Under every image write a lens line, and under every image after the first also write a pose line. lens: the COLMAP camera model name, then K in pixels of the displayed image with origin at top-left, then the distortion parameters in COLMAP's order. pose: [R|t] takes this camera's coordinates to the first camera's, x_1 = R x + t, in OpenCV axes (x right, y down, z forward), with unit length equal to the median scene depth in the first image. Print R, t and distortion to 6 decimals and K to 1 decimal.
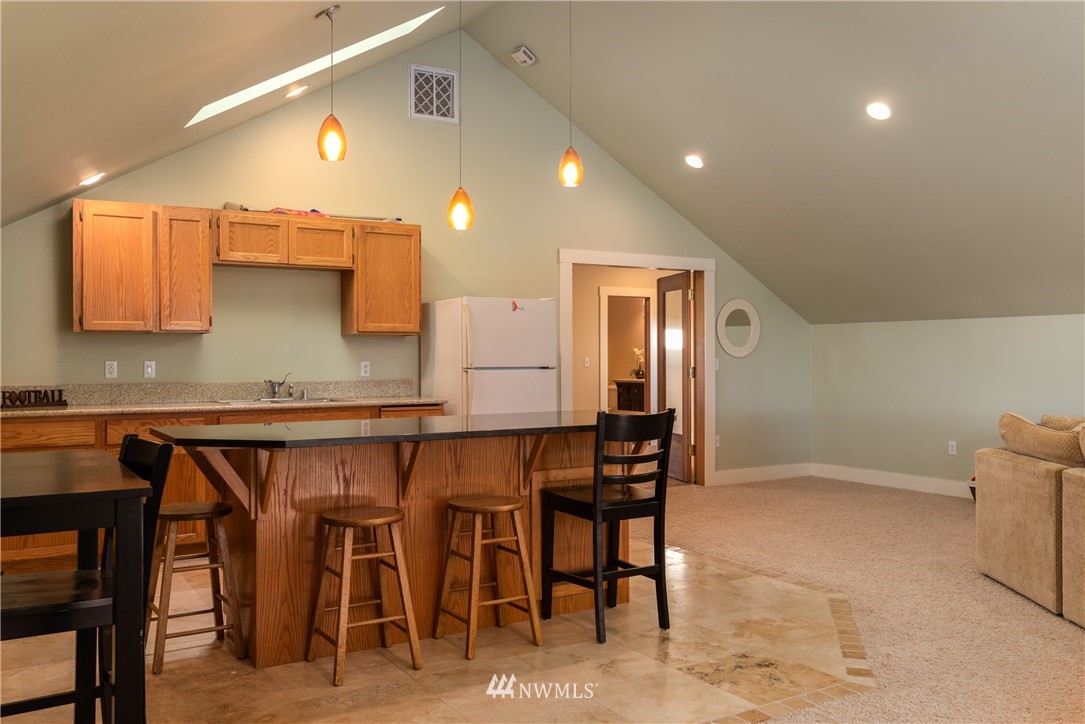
lens RADIAL K [[933.2, 0, 542.7], [0, 933.2, 360.2], [0, 0, 1]] dist [-0.005909, -0.001403]
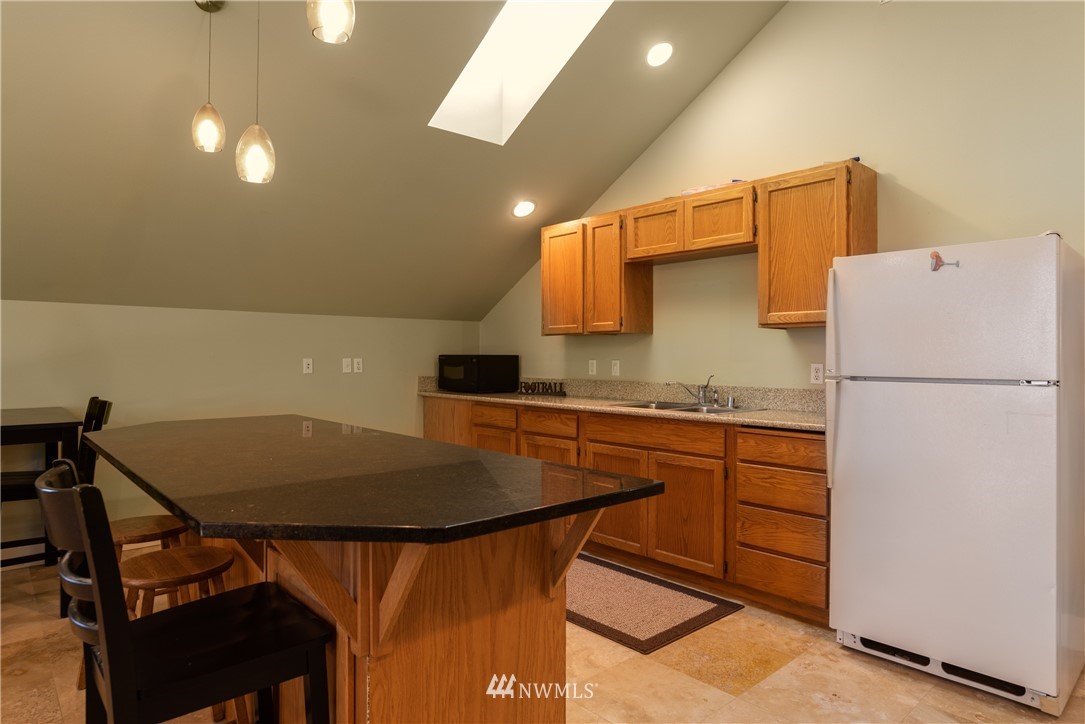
lens RADIAL K [[640.8, 0, 543.1], [0, 640.8, 357.7], [0, 0, 1]] dist [-0.025781, -0.000364]
pose [[0.187217, 0.004058, -0.982310, 0.298985], [-0.006633, 0.999974, 0.002867, -0.003844], [0.982296, 0.005979, 0.187239, 0.771988]]
